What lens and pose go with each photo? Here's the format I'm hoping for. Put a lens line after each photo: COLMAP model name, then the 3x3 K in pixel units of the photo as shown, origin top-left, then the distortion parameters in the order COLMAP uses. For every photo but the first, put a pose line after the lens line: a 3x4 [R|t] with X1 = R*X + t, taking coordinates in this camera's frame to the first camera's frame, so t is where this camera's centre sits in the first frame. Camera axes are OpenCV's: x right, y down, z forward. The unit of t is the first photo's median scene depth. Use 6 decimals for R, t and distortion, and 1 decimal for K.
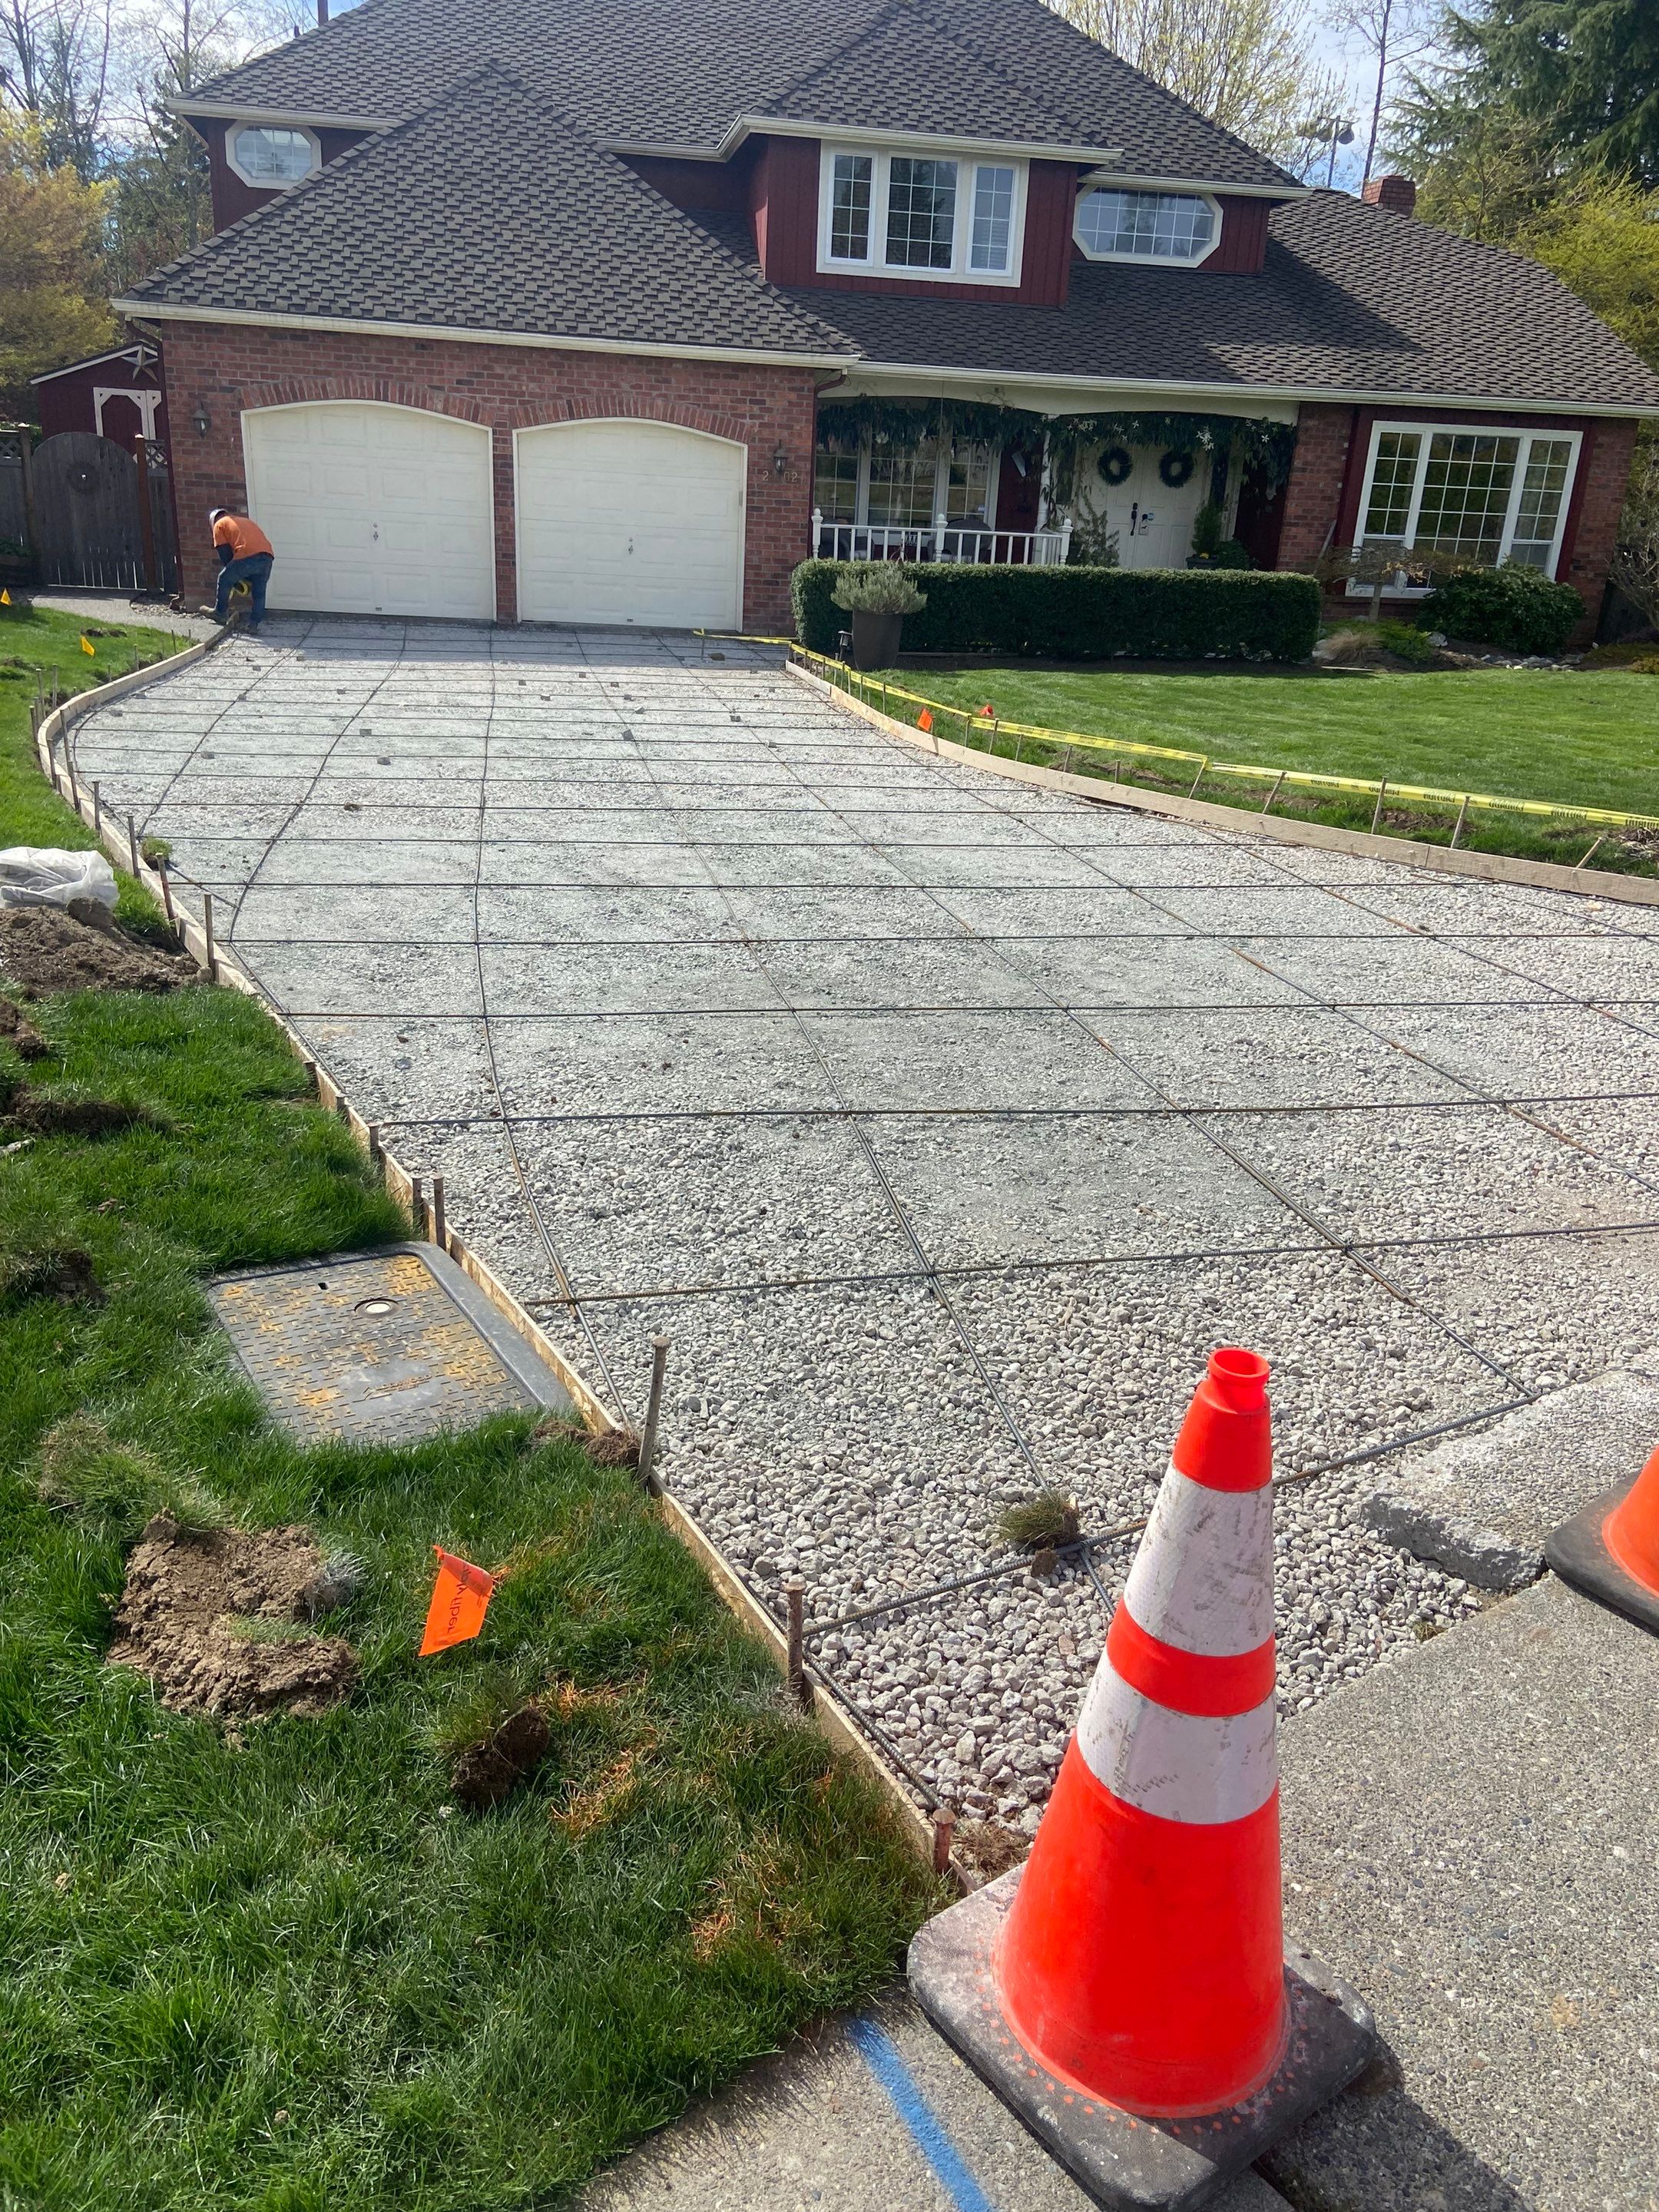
lens RADIAL K [[1701.9, 0, 839.6], [0, 1701.9, 1080.8], [0, 0, 1]] dist [0.095597, -0.122310]
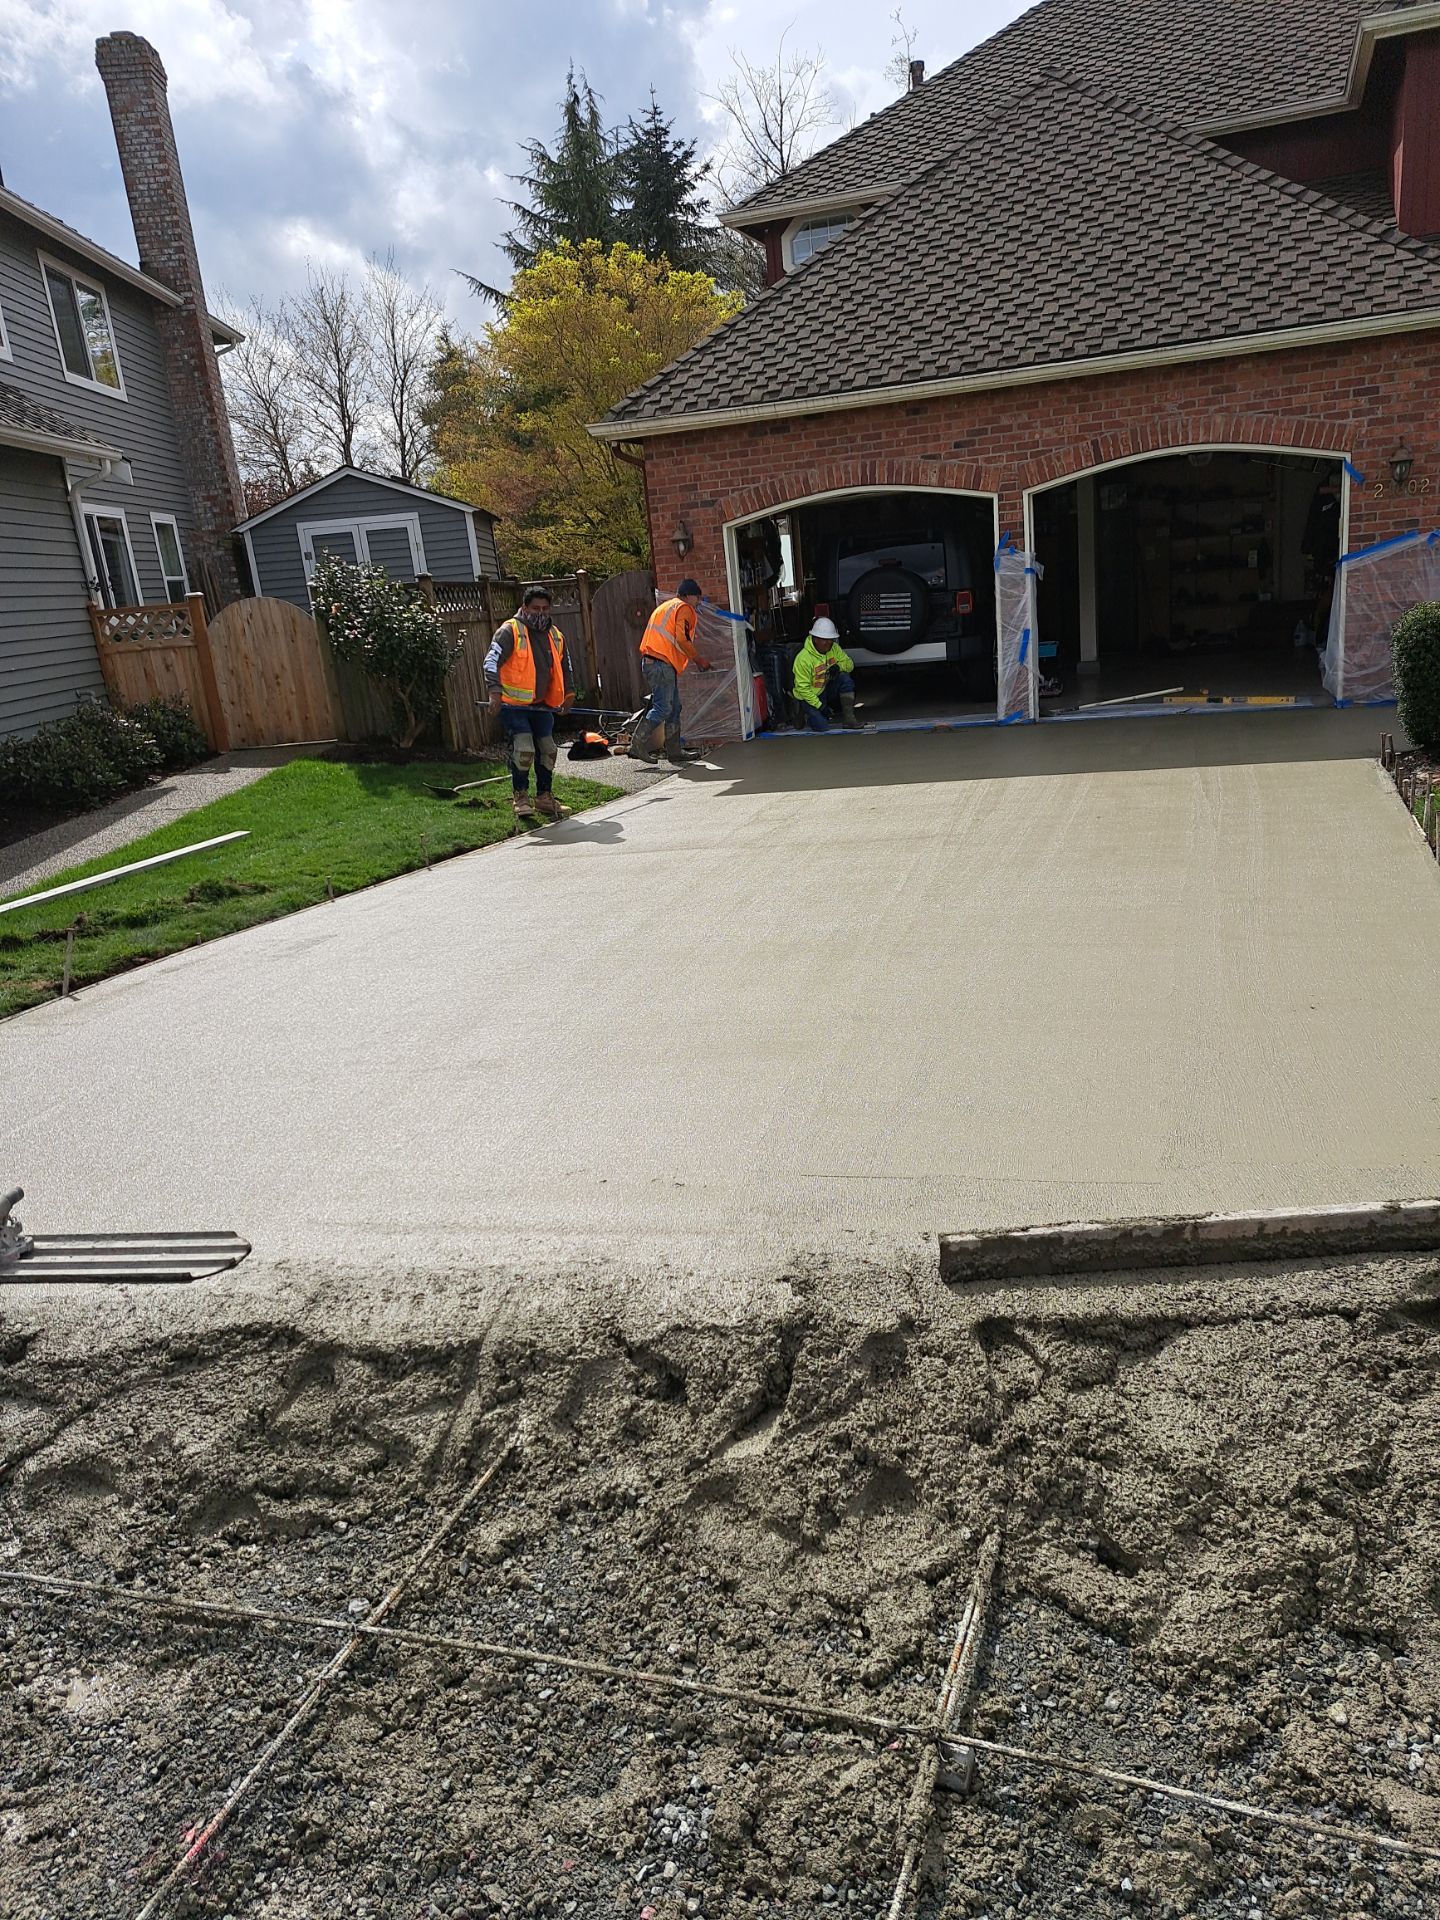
lens RADIAL K [[1462.4, 0, 746.5], [0, 1462.4, 960.0], [0, 0, 1]] dist [0.040420, -0.007766]
pose [[0.865101, -0.003991, -0.501583, 0.035905], [-0.031378, 0.997579, -0.062057, -0.116640], [0.500616, 0.069424, 0.862881, 0.366644]]
